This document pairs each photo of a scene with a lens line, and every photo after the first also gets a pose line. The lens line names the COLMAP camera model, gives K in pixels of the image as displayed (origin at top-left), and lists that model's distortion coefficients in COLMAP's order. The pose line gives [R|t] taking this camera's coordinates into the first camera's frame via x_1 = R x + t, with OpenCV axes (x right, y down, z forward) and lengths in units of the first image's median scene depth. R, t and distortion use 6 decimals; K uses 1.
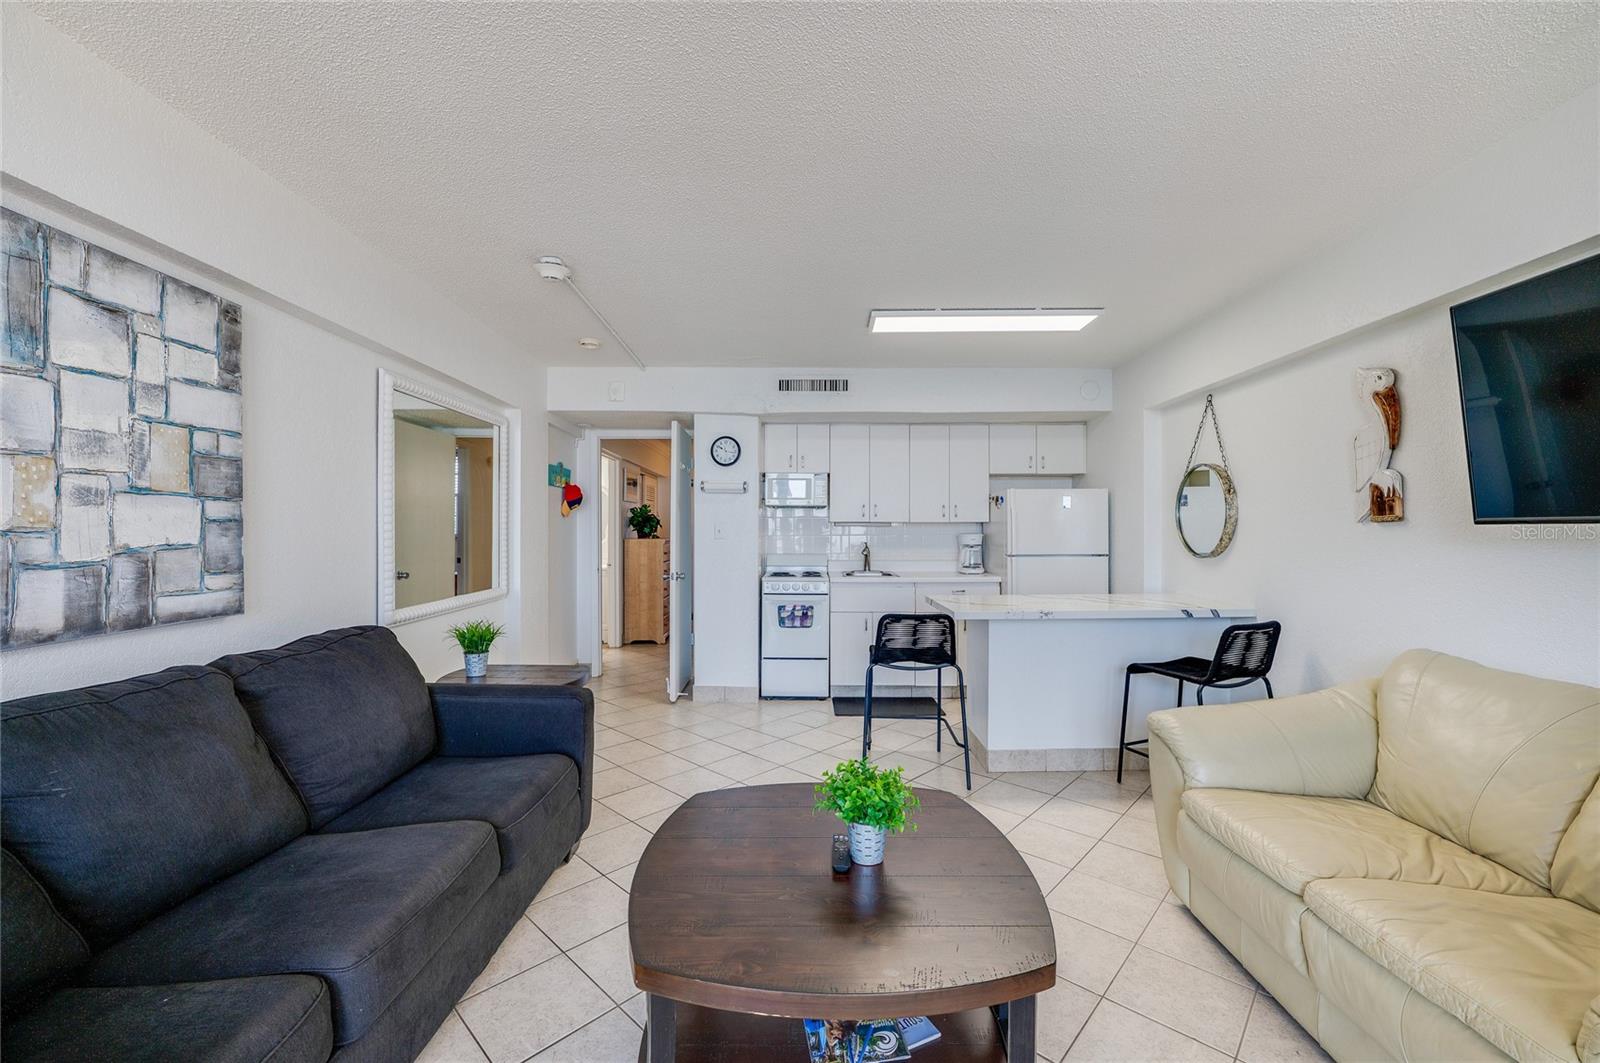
lens RADIAL K [[663.0, 0, 803.8], [0, 663.0, 525.5], [0, 0, 1]] dist [-0.012393, 0.000123]
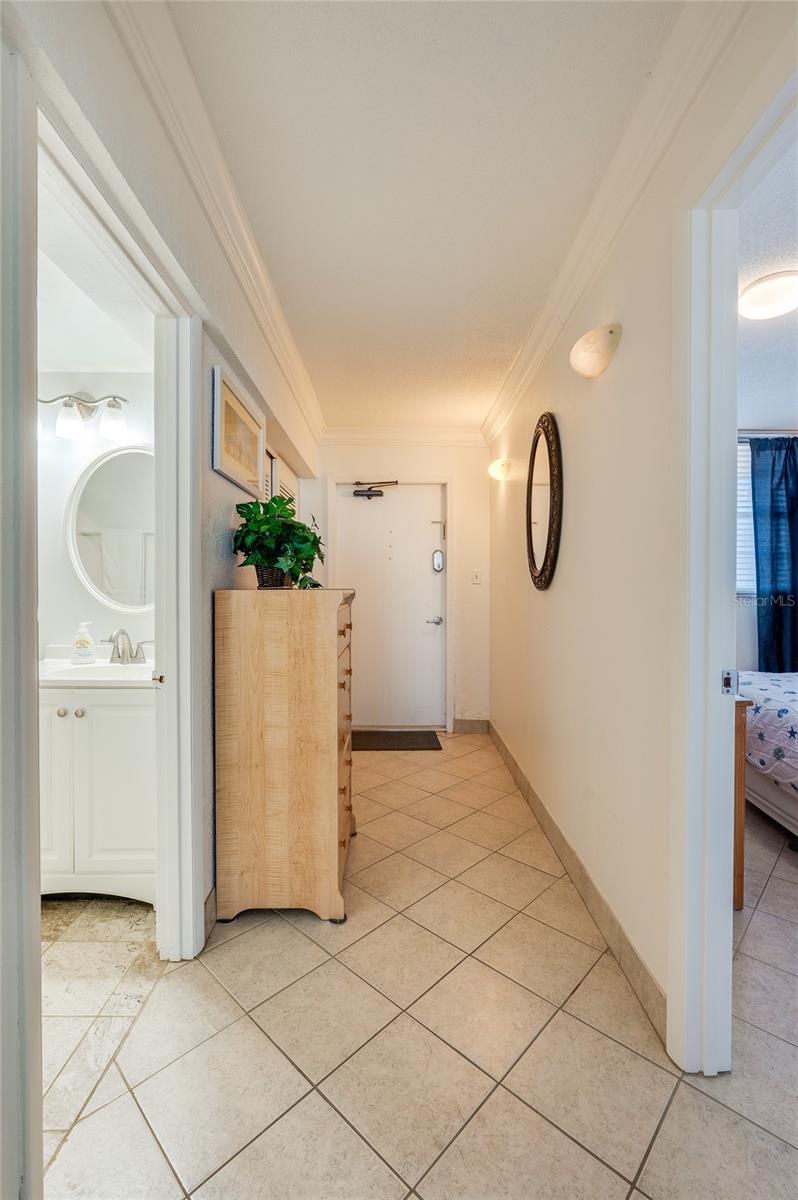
lens RADIAL K [[517.3, 0, 399.1], [0, 517.3, 586.7], [0, 0, 1]] dist [-0.001321, -0.000168]
pose [[0.999983, -0.000679, 0.005705, -0.267625], [0.000601, 0.999907, 0.013623, 0.022414], [-0.005714, -0.013620, 0.999891, 1.093510]]
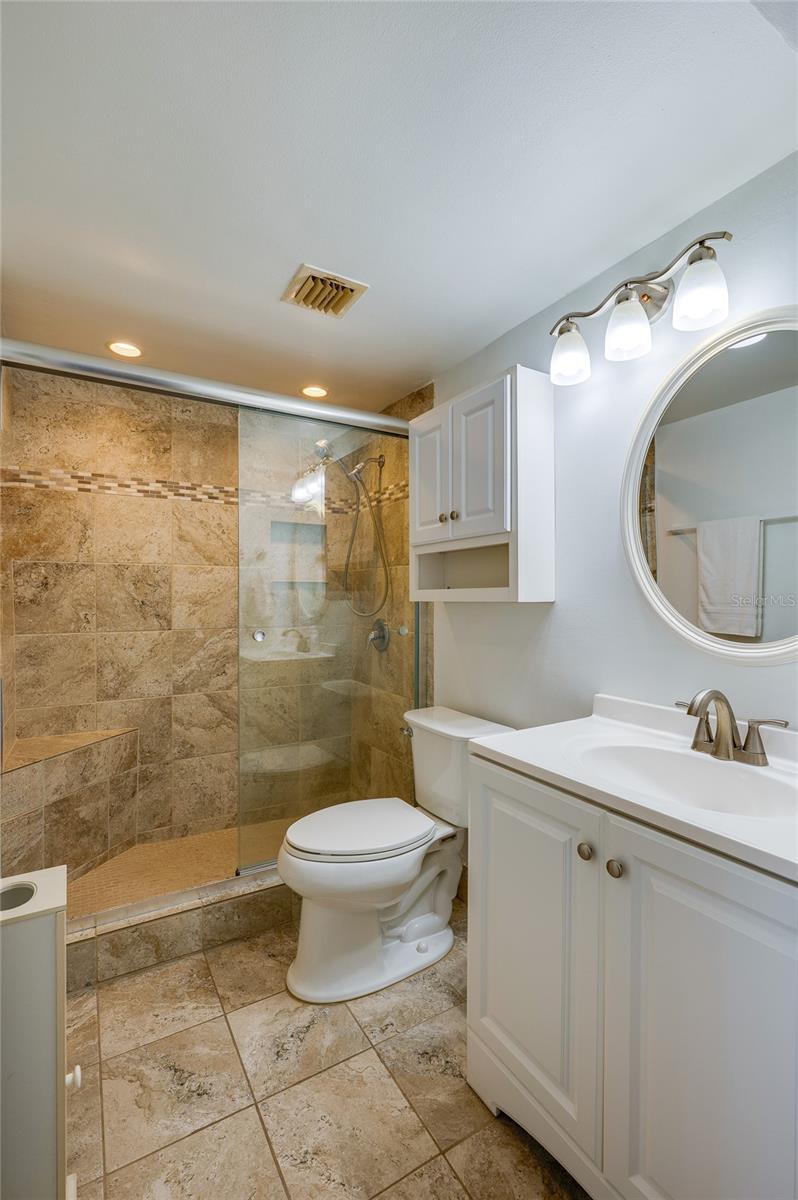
lens RADIAL K [[492.4, 0, 399.0], [0, 492.4, 600.0], [0, 0, 1]] dist [-0.000297, -0.000039]
pose [[0.463276, 0.002717, -0.886210, -0.344351], [0.006765, 0.999955, 0.006602, 0.022702], [0.886188, -0.009054, 0.463237, 1.250613]]
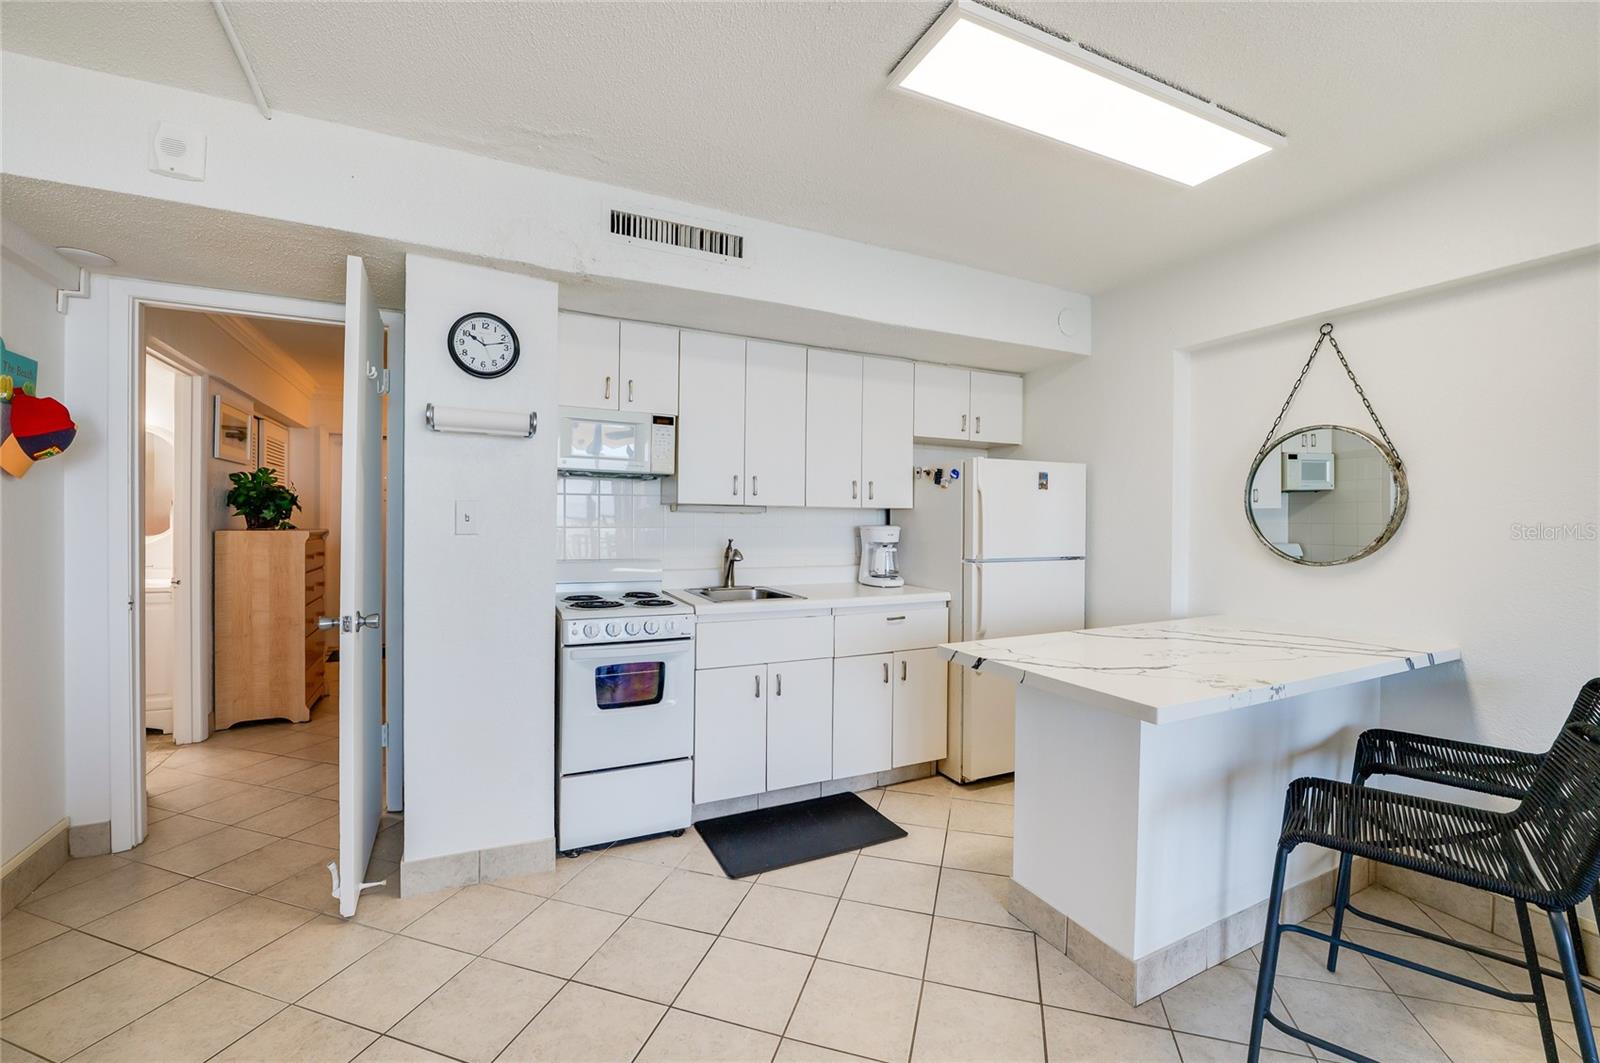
lens RADIAL K [[663.0, 0, 803.8], [0, 663.0, 525.5], [0, 0, 1]] dist [-0.012393, 0.000123]
pose [[0.897946, 0.006343, 0.440061, -0.118259], [-0.013704, 0.999814, 0.013553, 0.004158], [-0.439893, -0.018201, 0.897866, 0.479228]]
